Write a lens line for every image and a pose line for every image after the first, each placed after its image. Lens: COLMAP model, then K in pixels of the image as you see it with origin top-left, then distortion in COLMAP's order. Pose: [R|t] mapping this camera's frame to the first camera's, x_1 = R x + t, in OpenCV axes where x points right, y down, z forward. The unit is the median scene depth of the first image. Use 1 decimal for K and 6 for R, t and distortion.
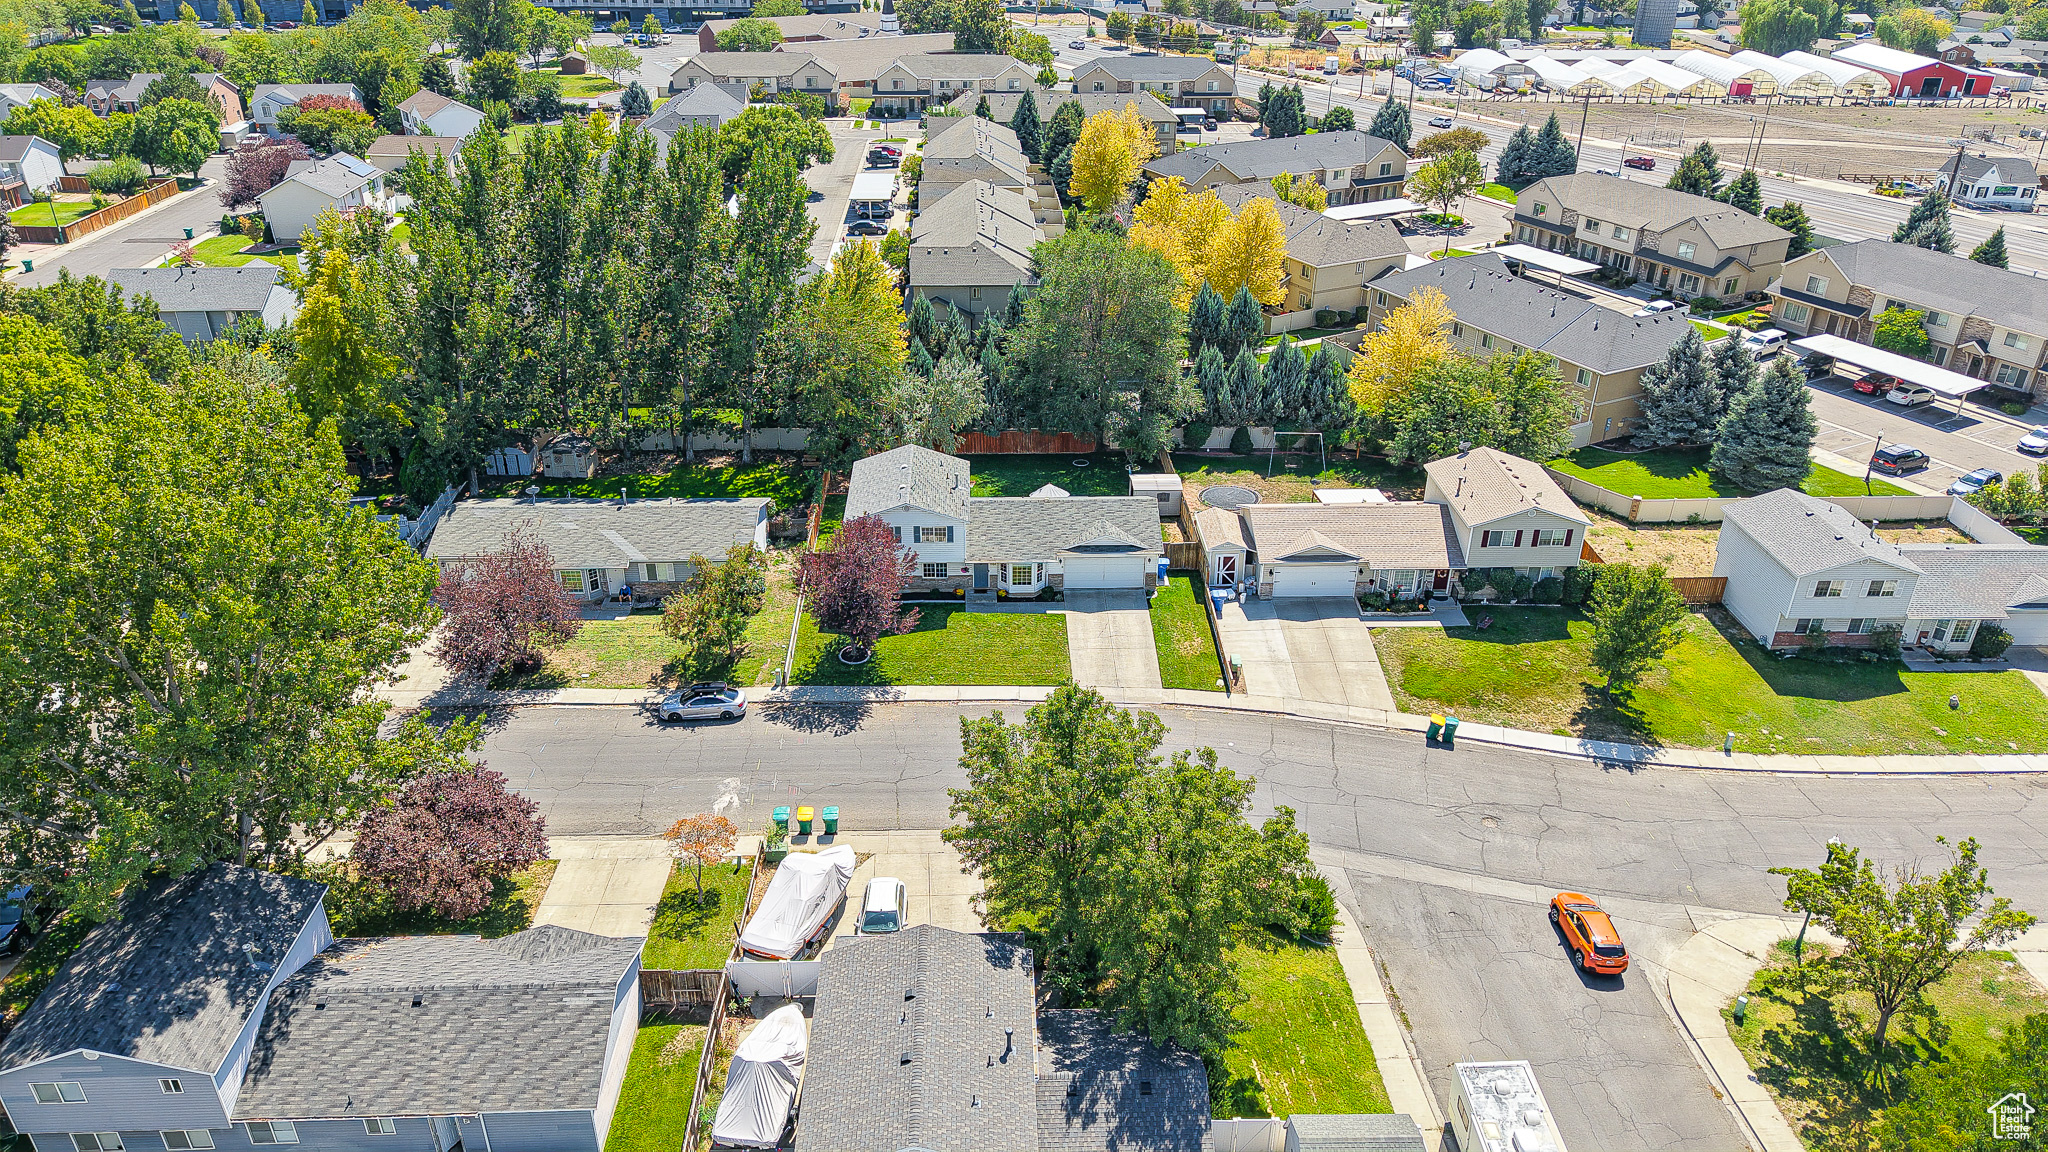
lens RADIAL K [[1371.3, 0, 1021.8], [0, 1371.3, 584.2], [0, 0, 1]] dist [0.036706, -0.044220]
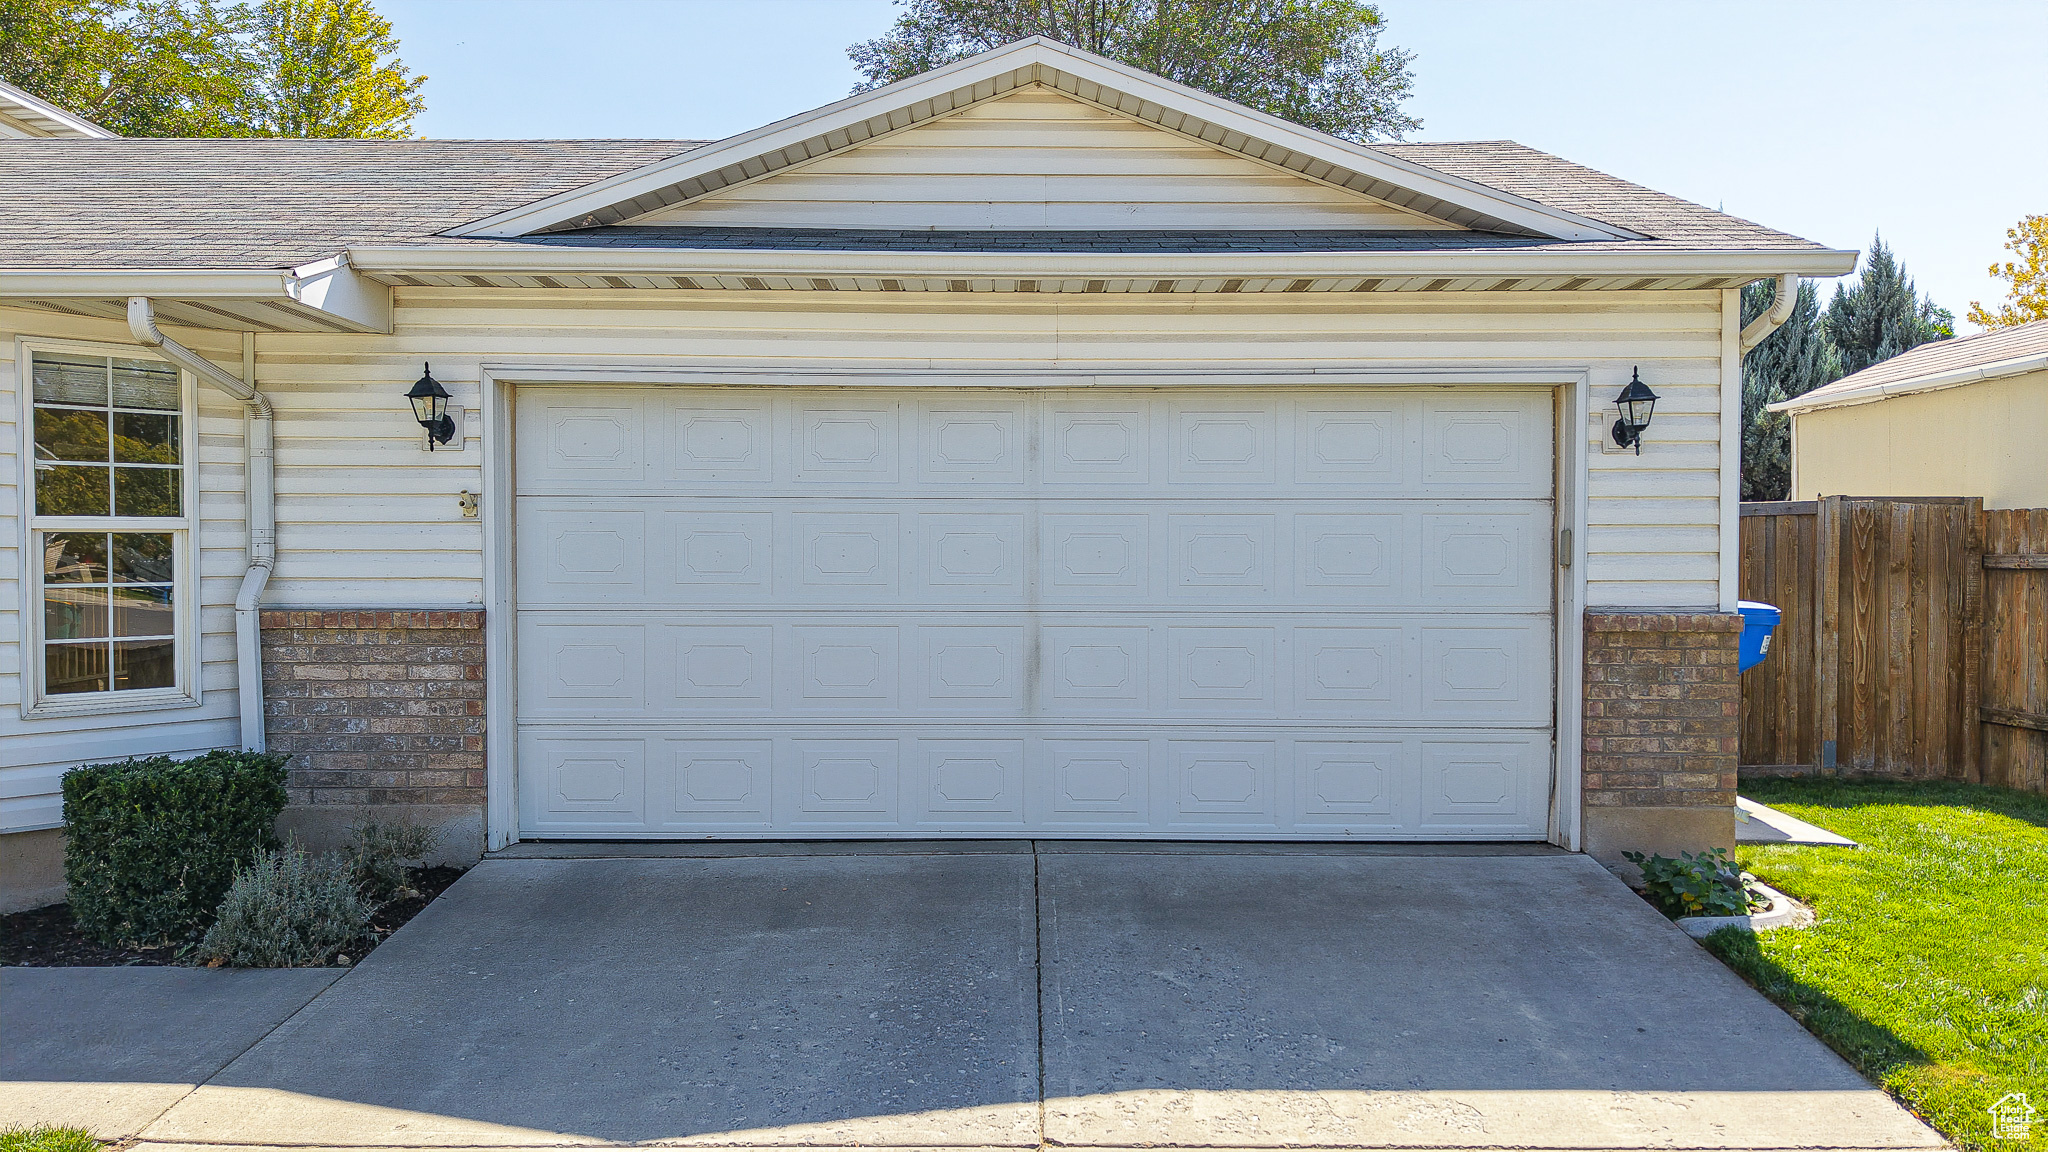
lens RADIAL K [[1371.3, 0, 1025.7], [0, 1371.3, 586.7], [0, 0, 1]] dist [0.036706, -0.044220]
pose [[0.999415, -0.007573, -0.033356, 0.063024], [-0.008463, 0.890109, -0.455669, 0.025847], [0.033142, 0.455685, 0.889524, 0.940754]]
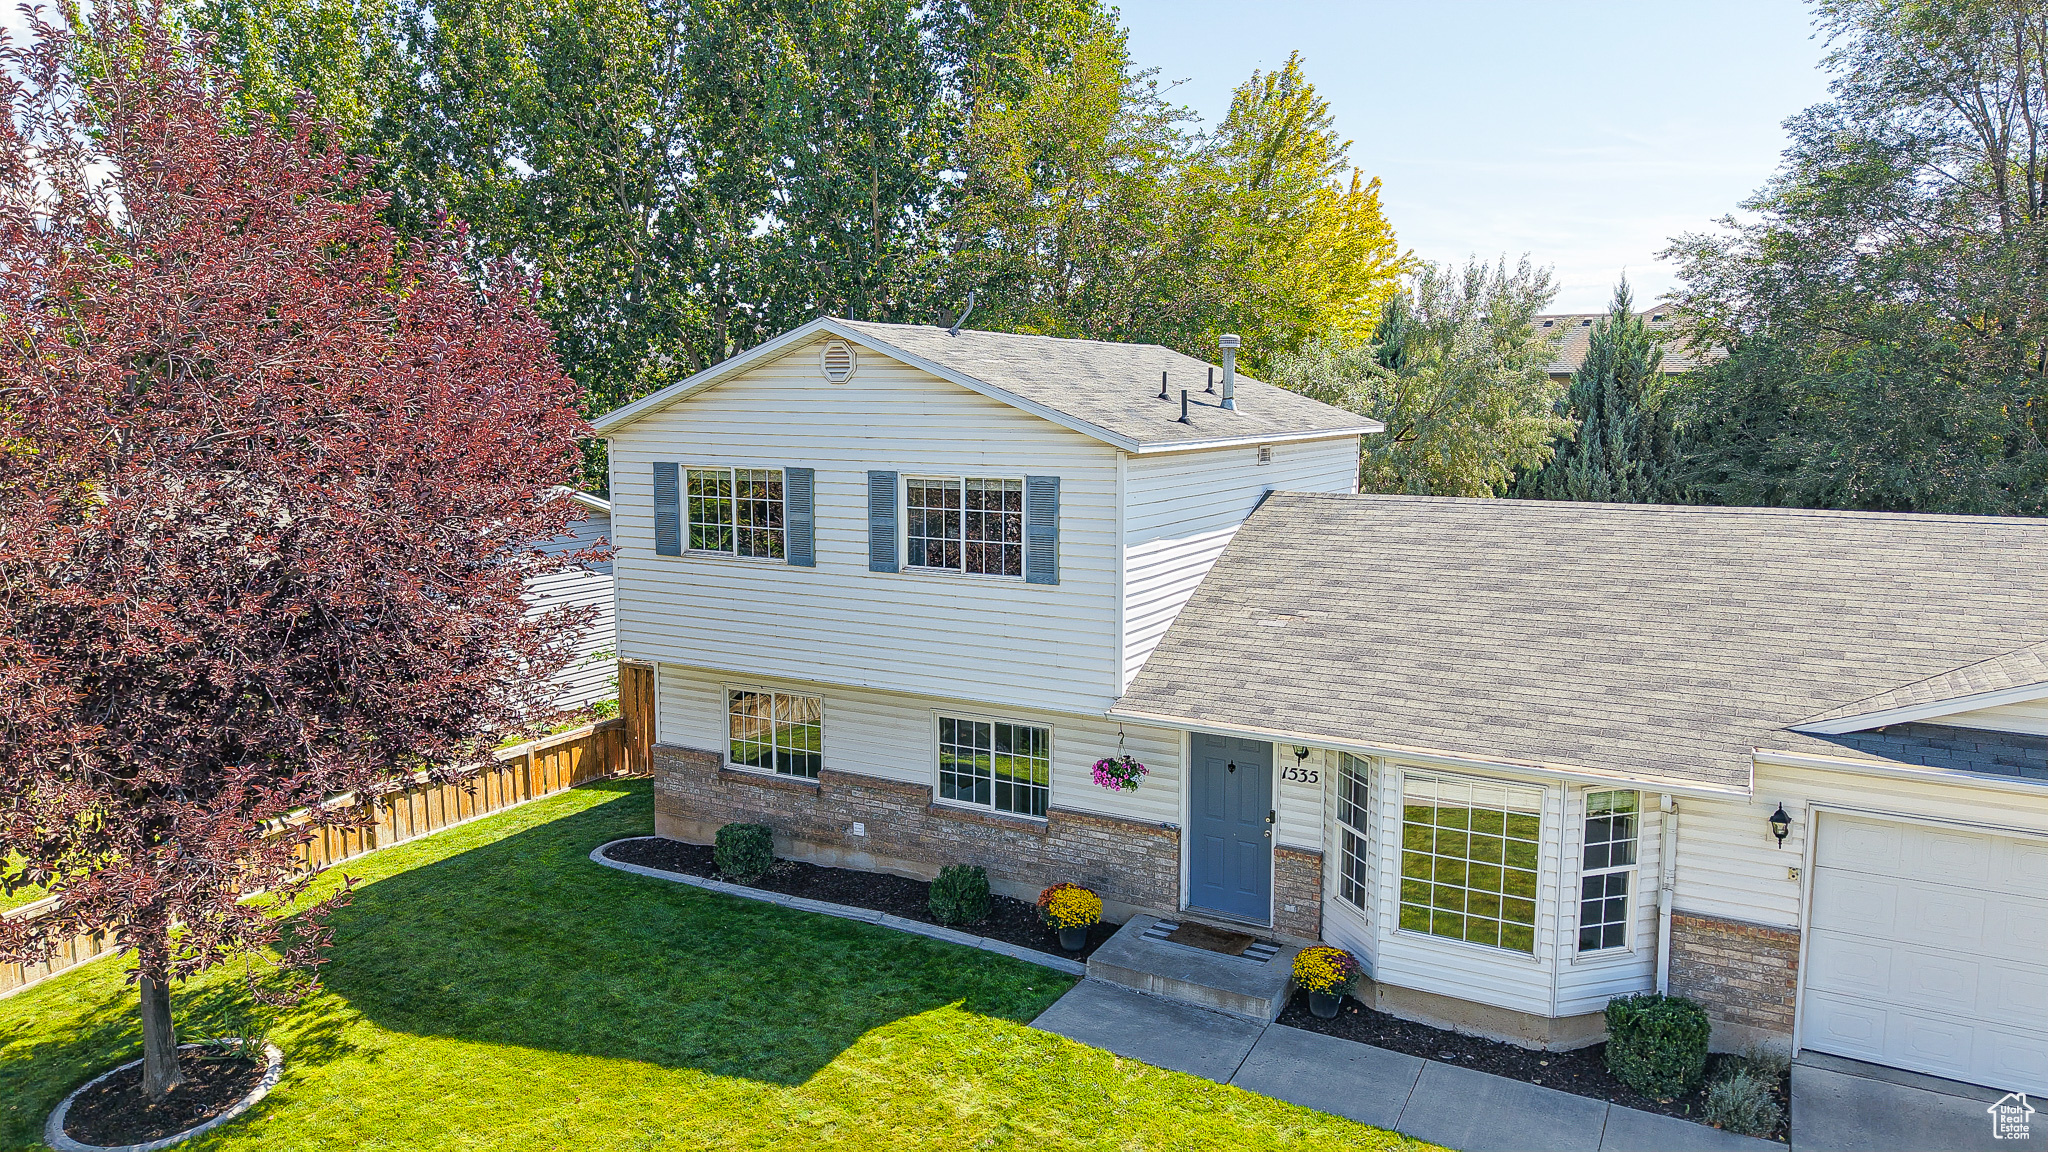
lens RADIAL K [[1371.3, 0, 1013.0], [0, 1371.3, 571.9], [0, 0, 1]] dist [0.036706, -0.044220]
pose [[0.854463, 0.058401, -0.516219, 0.032757], [-0.240618, 0.925145, -0.293616, 0.019045], [0.460430, 0.375095, 0.804555, 0.845895]]
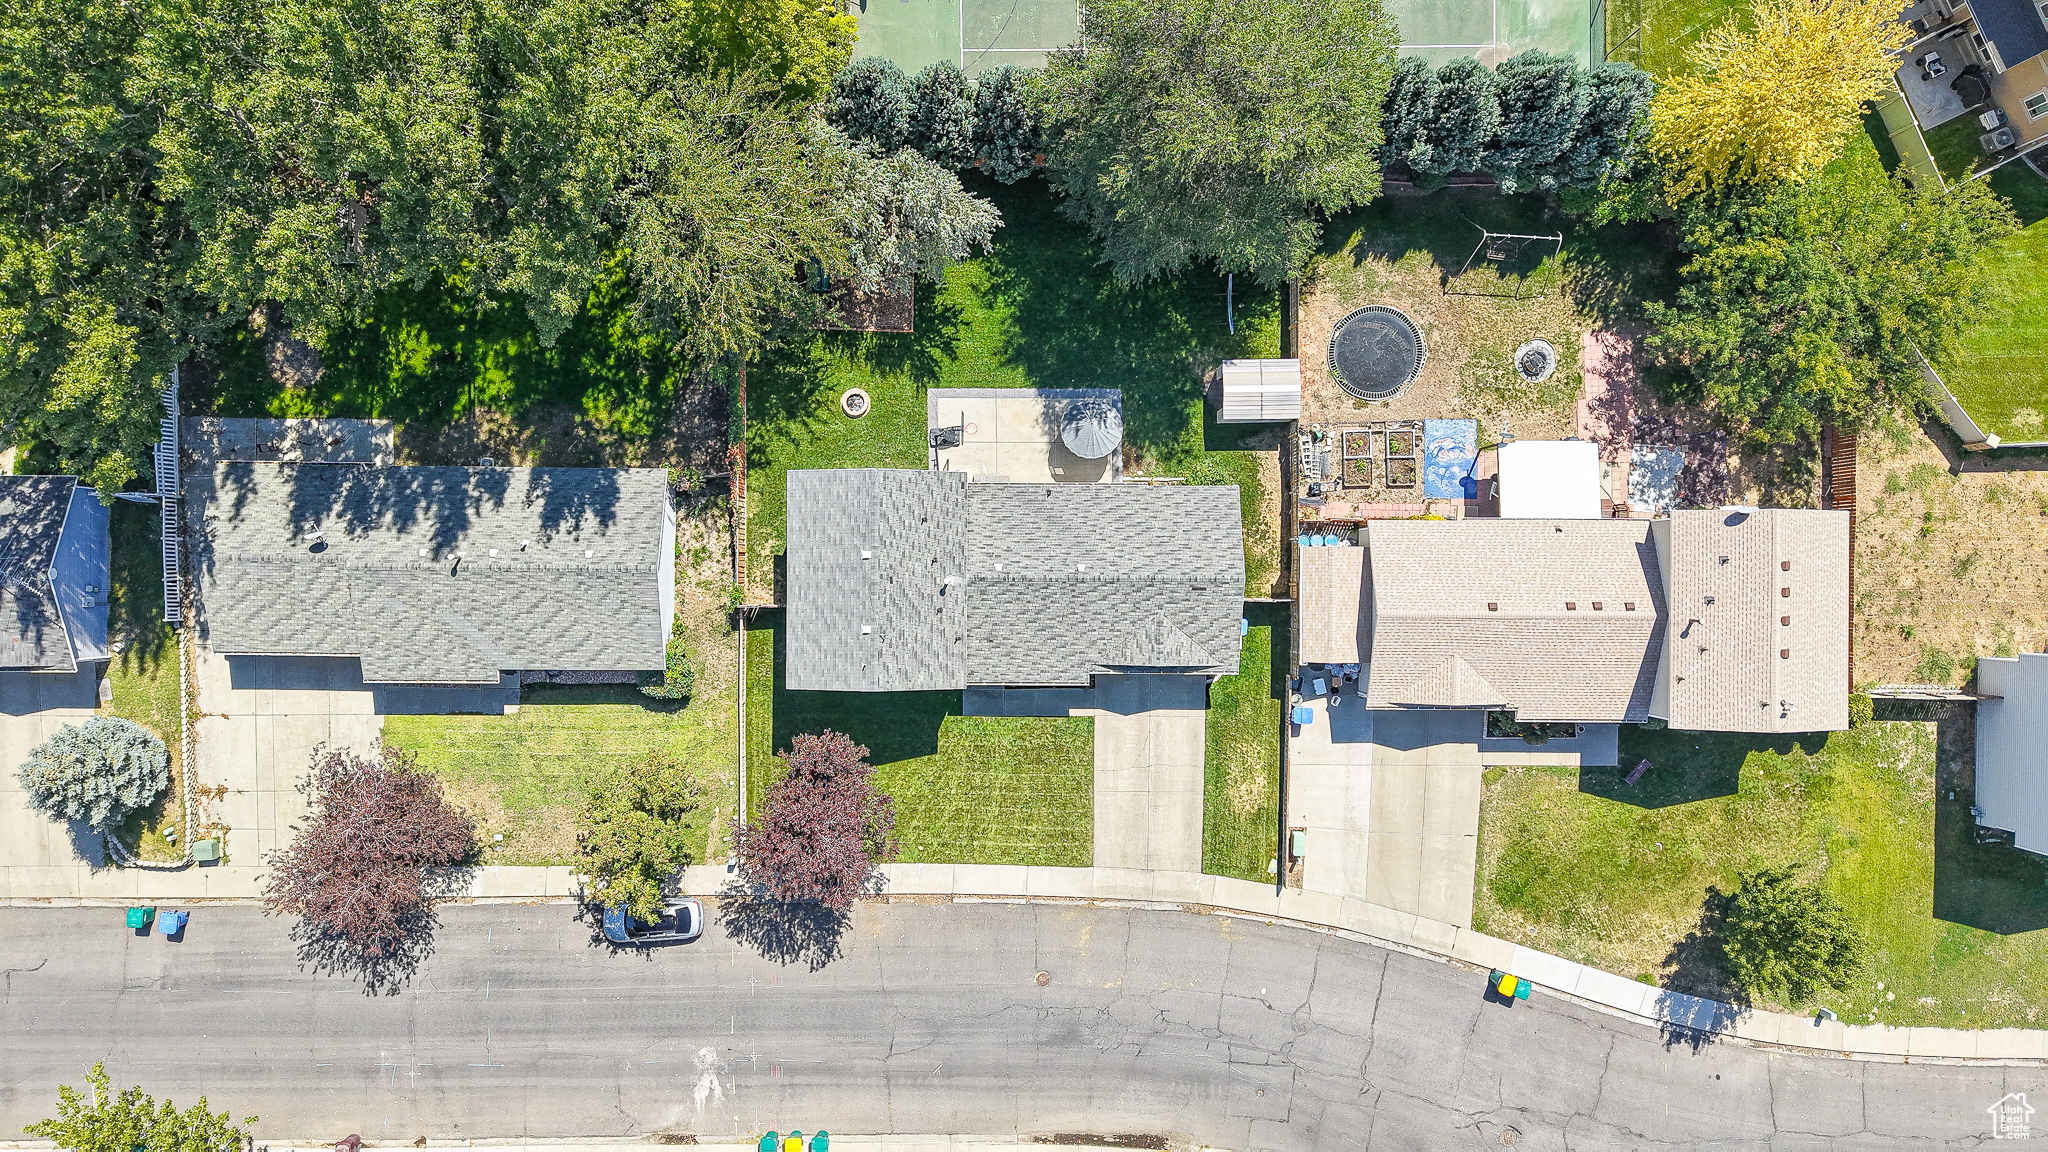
lens RADIAL K [[1371.3, 0, 1035.1], [0, 1371.3, 578.2], [0, 0, 1]] dist [0.036706, -0.044220]
pose [[0.999051, 0.042891, 0.007574, -0.010145], [-0.026919, 0.471365, 0.881528, -0.676057], [0.034239, -0.880895, 0.472072, 0.701092]]
